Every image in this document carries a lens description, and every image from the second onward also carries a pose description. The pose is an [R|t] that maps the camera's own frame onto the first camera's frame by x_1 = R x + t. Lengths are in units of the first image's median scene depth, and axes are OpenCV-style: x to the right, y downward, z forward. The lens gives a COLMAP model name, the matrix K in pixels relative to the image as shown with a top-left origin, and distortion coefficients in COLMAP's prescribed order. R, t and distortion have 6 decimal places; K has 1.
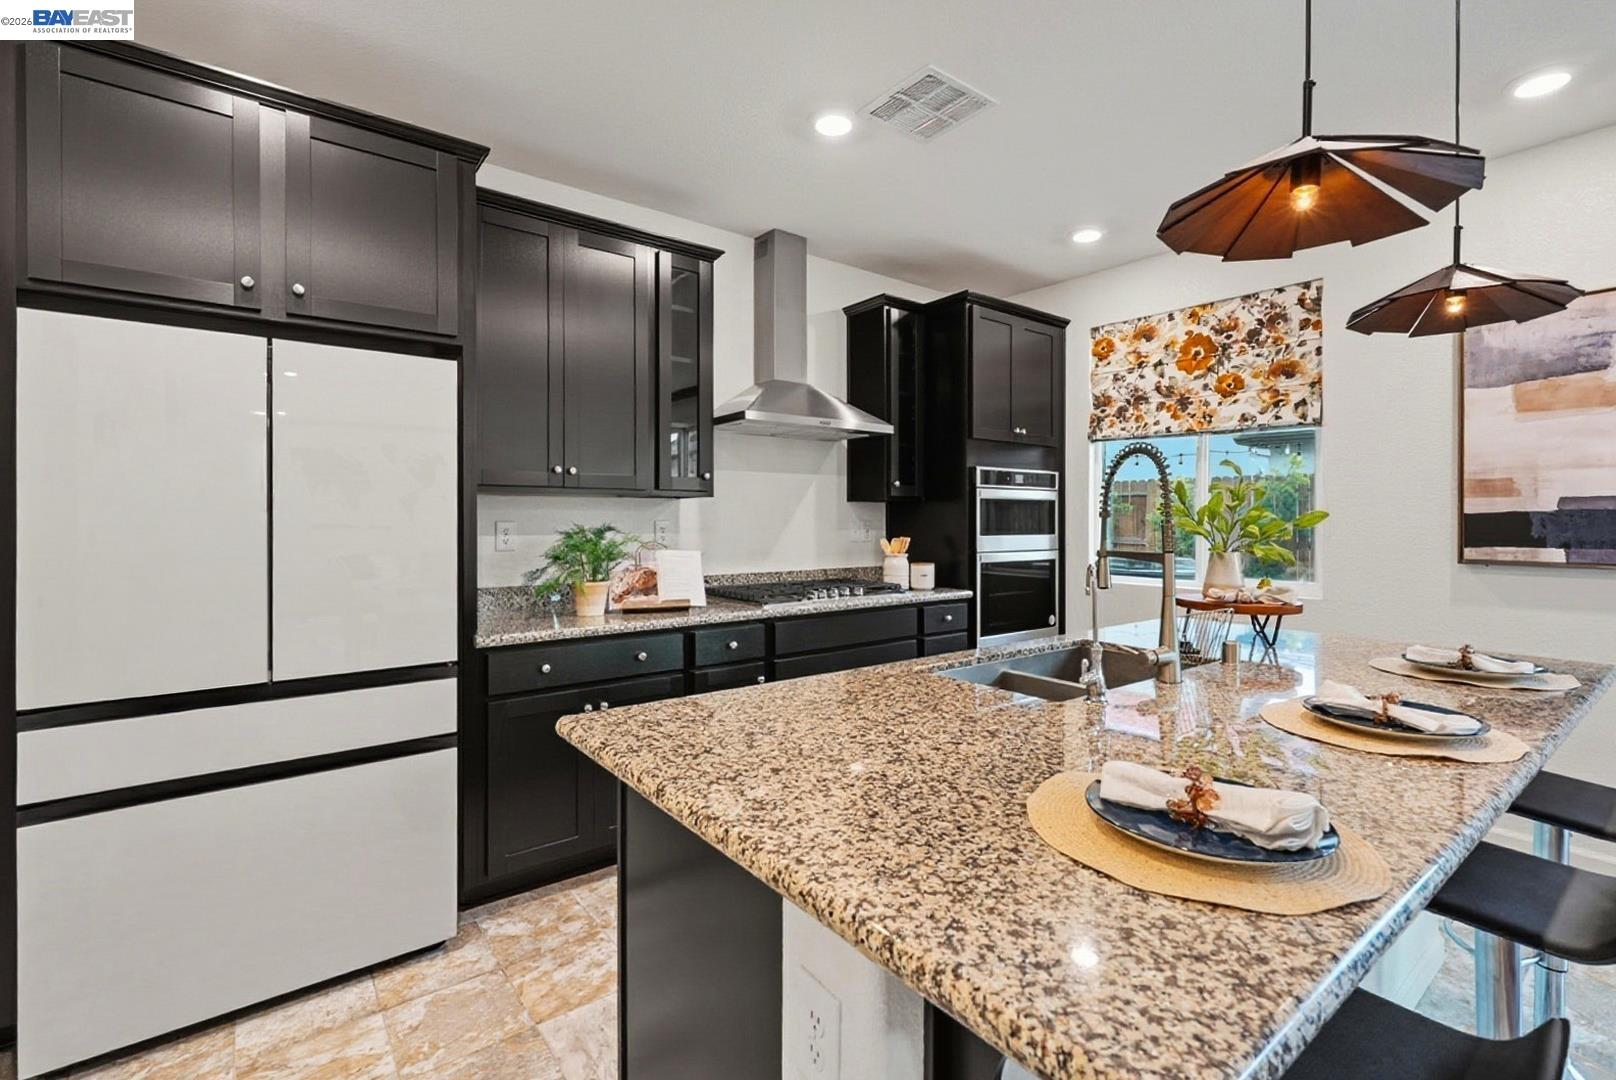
lens RADIAL K [[712.2, 0, 811.2], [0, 712.2, 529.1], [0, 0, 1]] dist [0.002834, 0.000754]
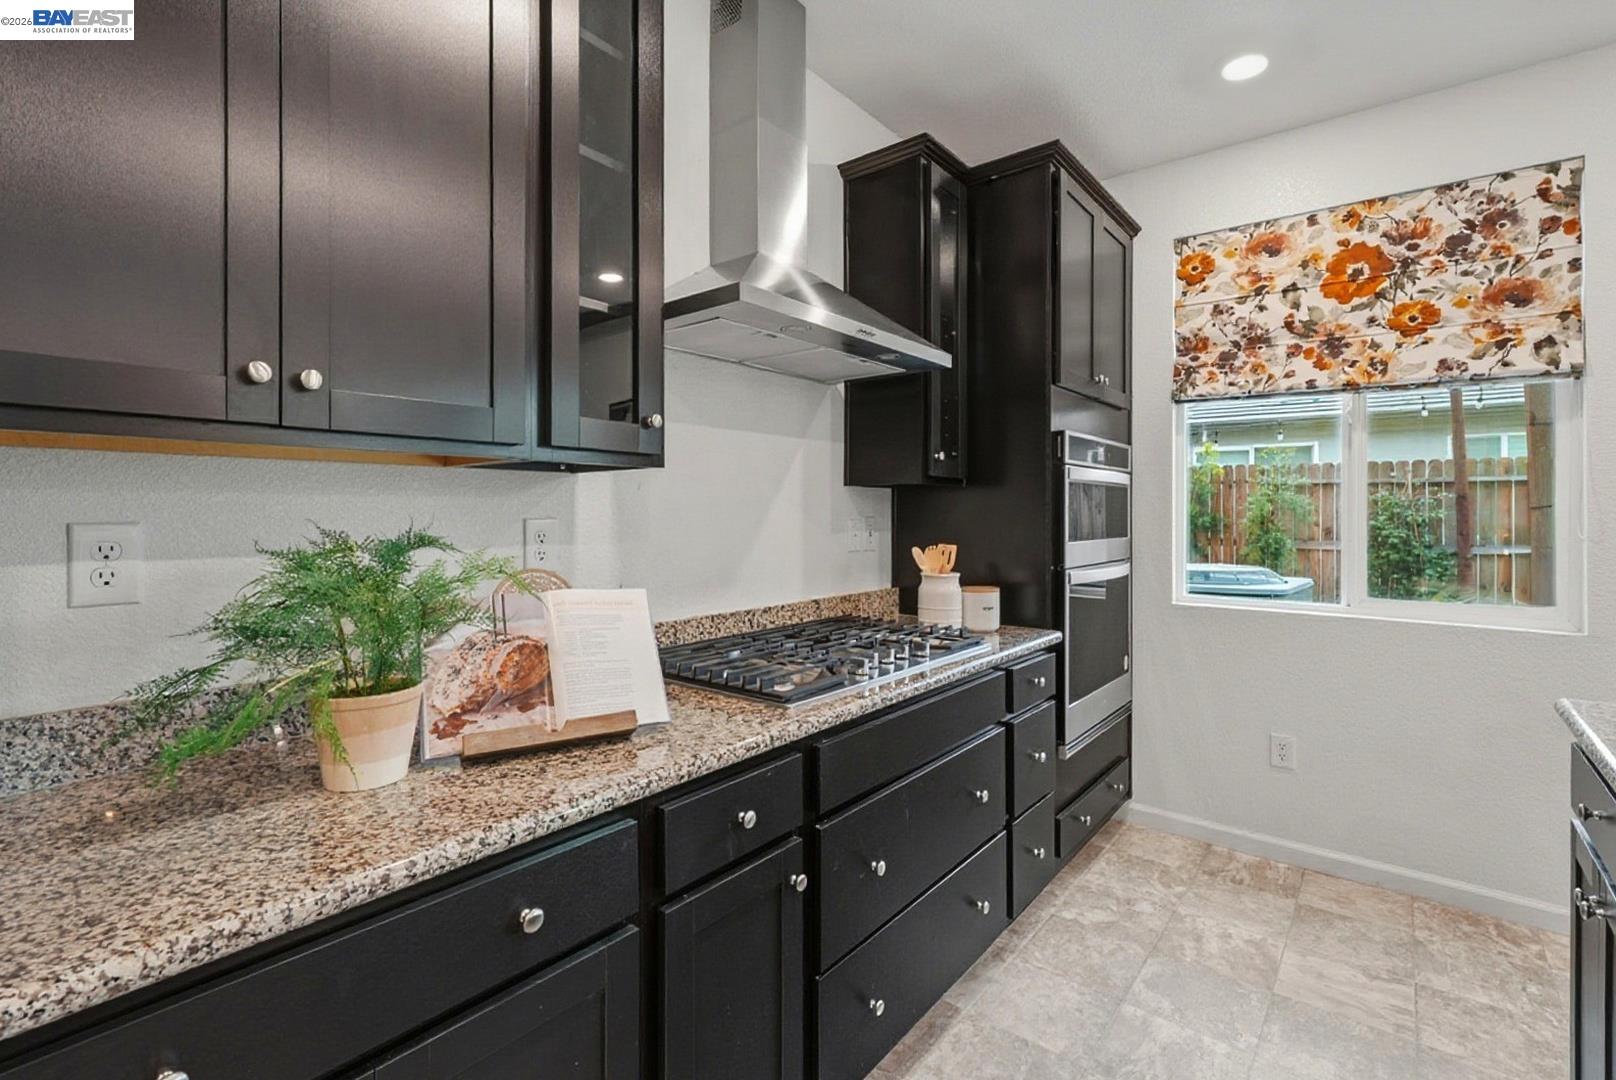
lens RADIAL K [[712.2, 0, 797.7], [0, 712.2, 518.8], [0, 0, 1]] dist [0.002834, 0.000754]
pose [[0.973756, -0.000968, 0.227592, -0.139636], [0.002124, 0.999986, -0.004832, -0.008446], [-0.227585, 0.005188, 0.973744, 0.466197]]
